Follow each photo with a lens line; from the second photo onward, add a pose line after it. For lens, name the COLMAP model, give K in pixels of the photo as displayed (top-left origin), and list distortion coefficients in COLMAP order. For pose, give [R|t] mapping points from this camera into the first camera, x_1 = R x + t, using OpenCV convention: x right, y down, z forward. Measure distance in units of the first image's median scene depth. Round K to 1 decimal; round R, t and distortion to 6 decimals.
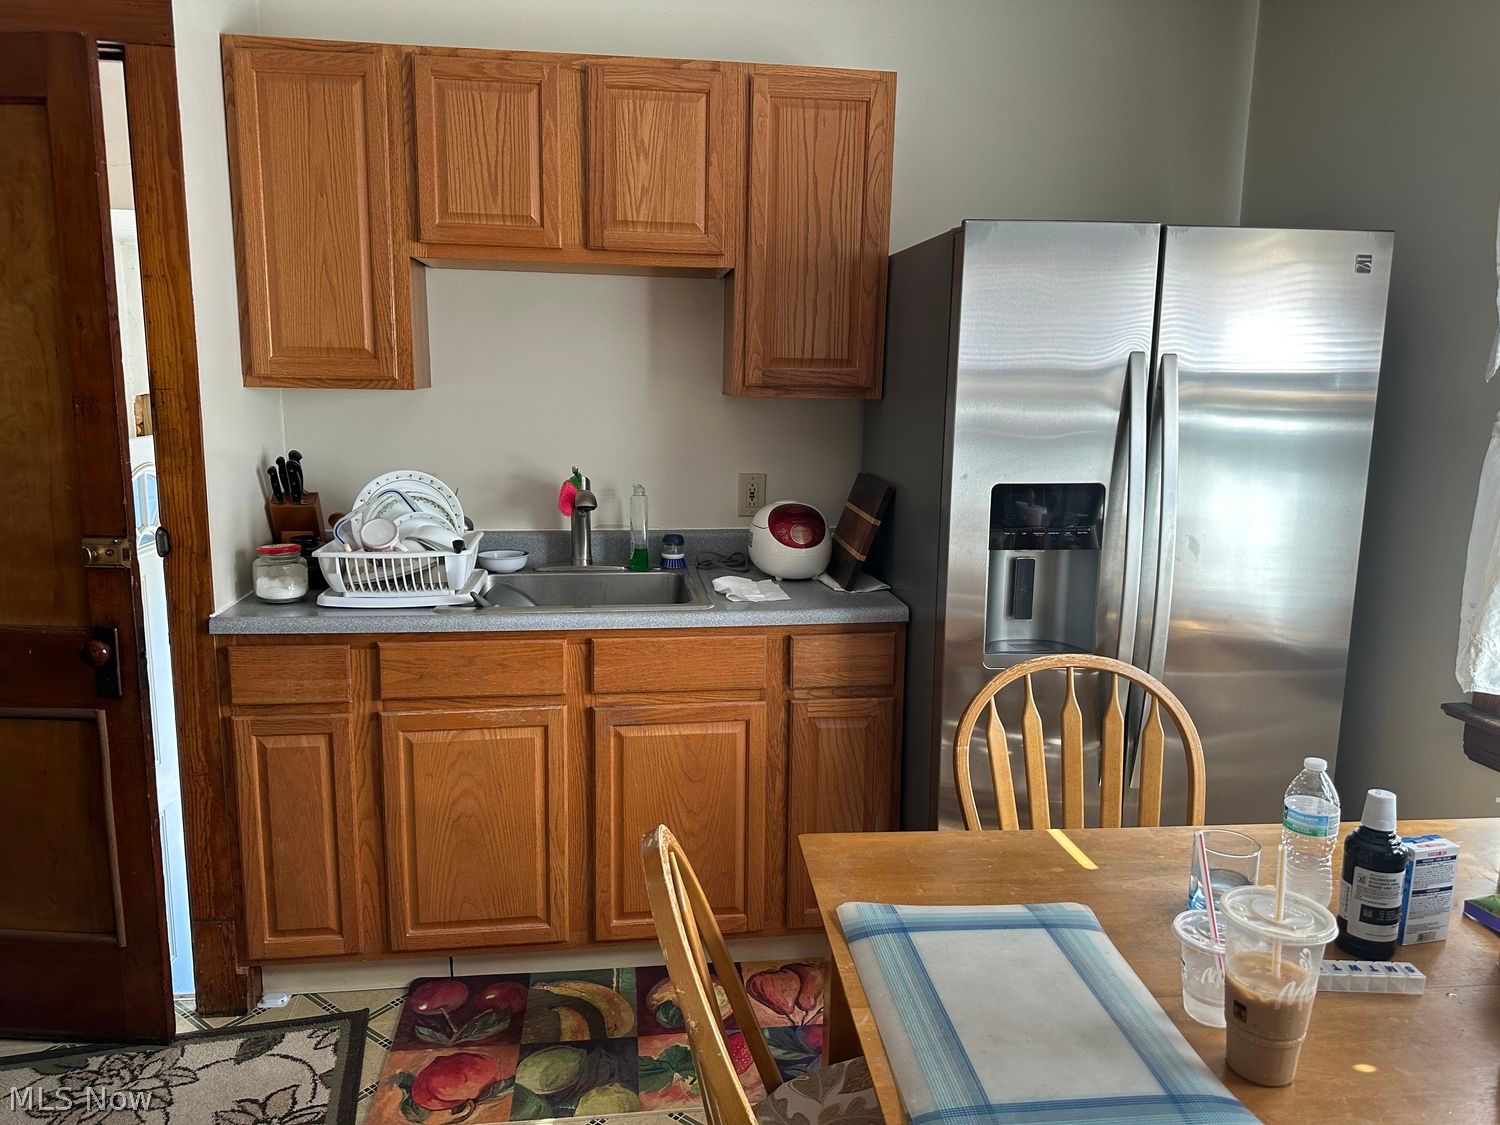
lens RADIAL K [[1061.3, 0, 752.0], [0, 1061.3, 565.1], [0, 0, 1]] dist [0.034044, -0.048169]
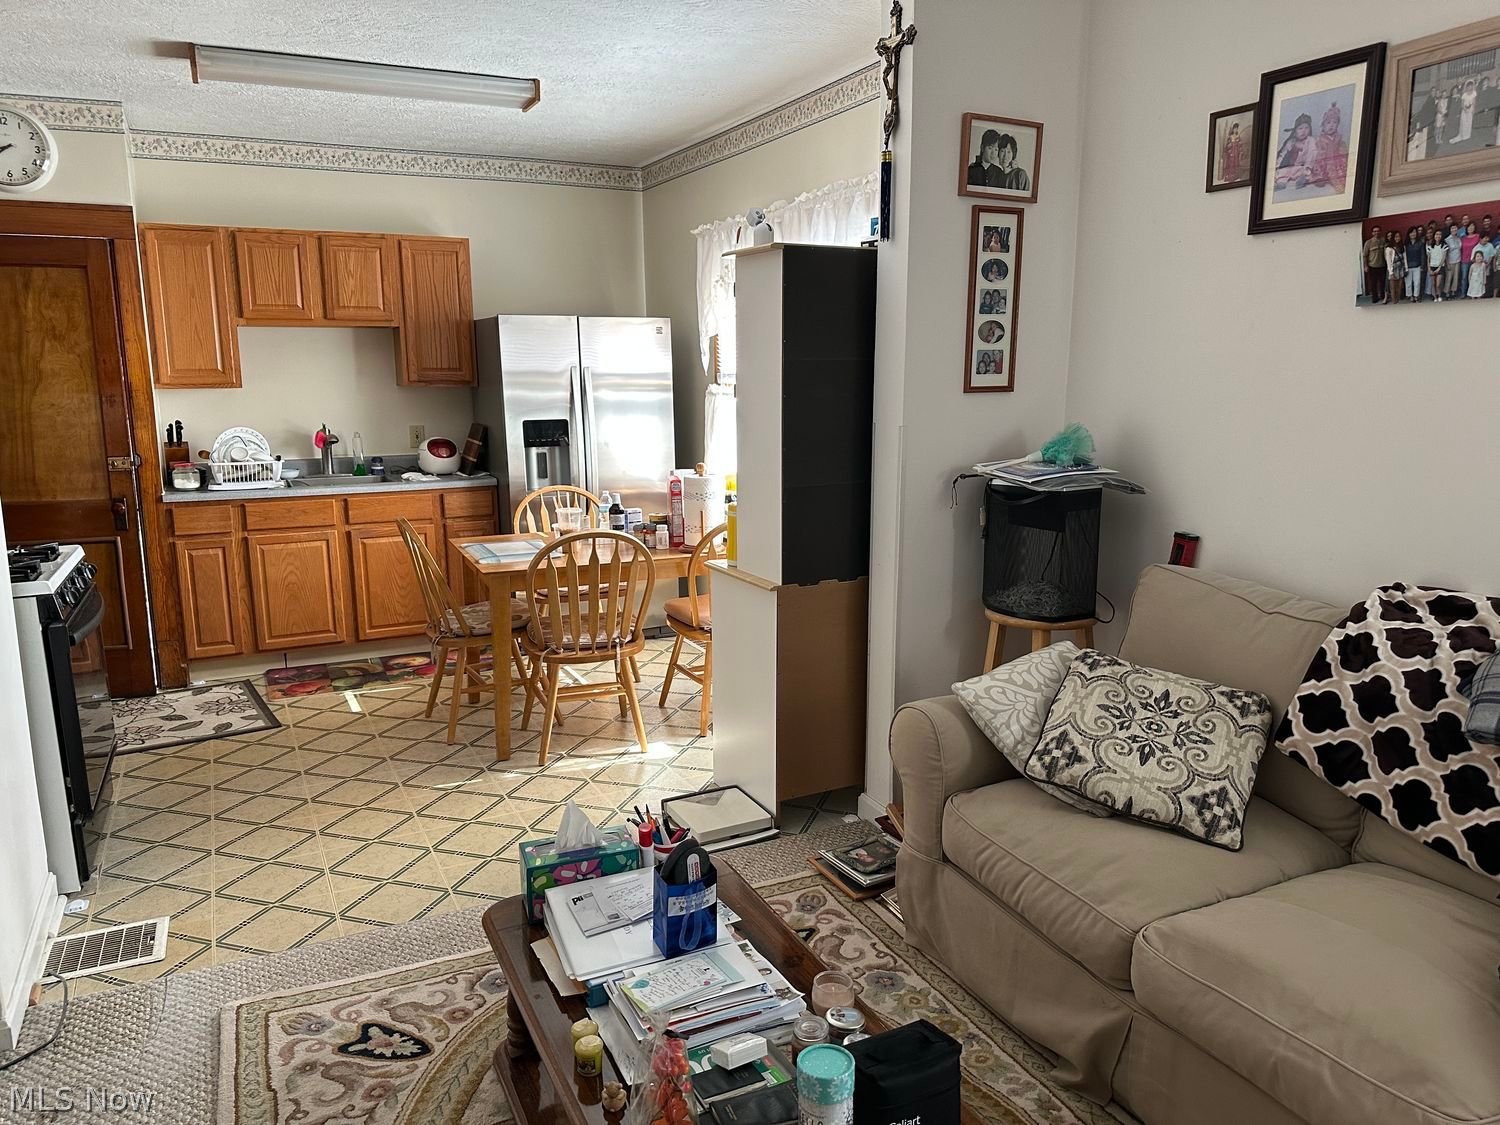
lens RADIAL K [[1061.3, 0, 752.0], [0, 1061.3, 565.1], [0, 0, 1]] dist [0.034044, -0.048169]
pose [[0.947613, -0.079257, 0.309433, -0.049517], [0.076959, 0.996841, 0.019648, 0.226415], [-0.310012, 0.005194, 0.950718, -1.351743]]
